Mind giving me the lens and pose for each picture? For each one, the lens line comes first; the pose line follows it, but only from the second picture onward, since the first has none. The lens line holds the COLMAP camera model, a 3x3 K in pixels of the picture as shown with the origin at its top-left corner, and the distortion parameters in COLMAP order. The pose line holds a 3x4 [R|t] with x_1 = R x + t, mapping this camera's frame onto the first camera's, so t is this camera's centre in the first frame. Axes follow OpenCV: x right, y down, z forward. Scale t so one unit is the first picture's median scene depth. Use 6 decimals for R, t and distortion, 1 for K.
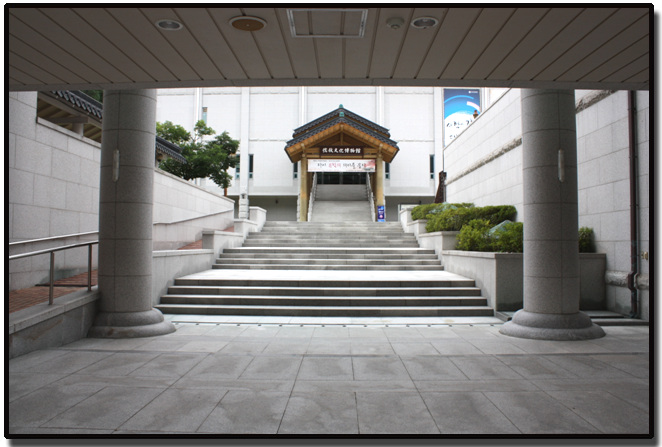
lens RADIAL K [[547.9, 0, 331.0], [0, 547.9, 223.5], [0, 0, 1]] dist [-0.109901, 0.000743]
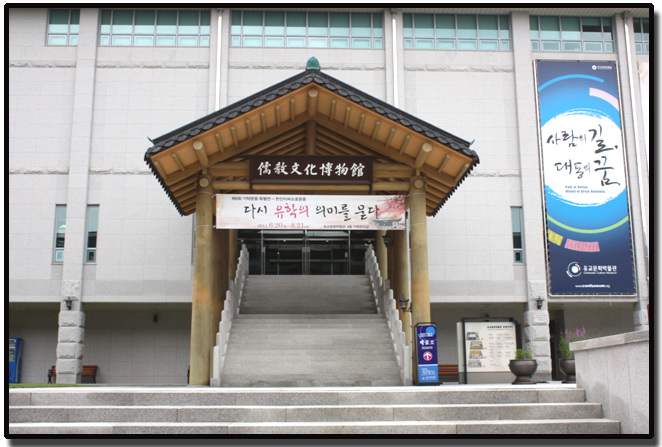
lens RADIAL K [[794.2, 0, 331.0], [0, 794.2, 223.5], [0, 0, 1]] dist [-0.028721, -0.010807]
pose [[0.998288, 0.001748, 0.058461, 0.001782], [0.007804, 0.986635, -0.162761, -0.014122], [-0.057964, 0.162938, 0.984932, 0.488965]]
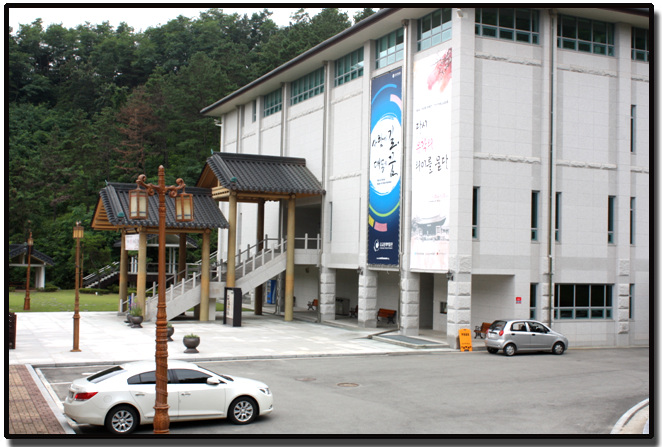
lens RADIAL K [[846.4, 0, 331.0], [0, 846.4, 223.5], [0, 0, 1]] dist [-0.004630, -0.004532]
pose [[0.423764, -0.033258, -0.905162, 1.238951], [0.018547, 0.999435, -0.028039, -0.092948], [0.905583, -0.004906, 0.424141, 0.735851]]
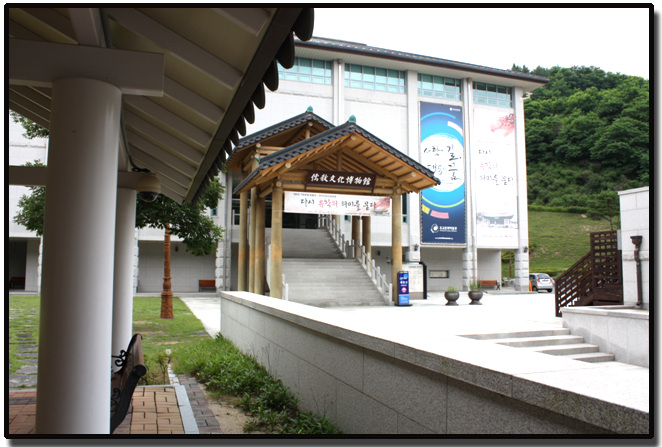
lens RADIAL K [[547.9, 0, 331.0], [0, 547.9, 223.5], [0, 0, 1]] dist [-0.109901, 0.000743]
pose [[0.943440, 0.029373, 0.330241, -0.186158], [-0.014306, 0.998747, -0.047962, -0.055486], [-0.331236, 0.040524, 0.942677, 0.433675]]
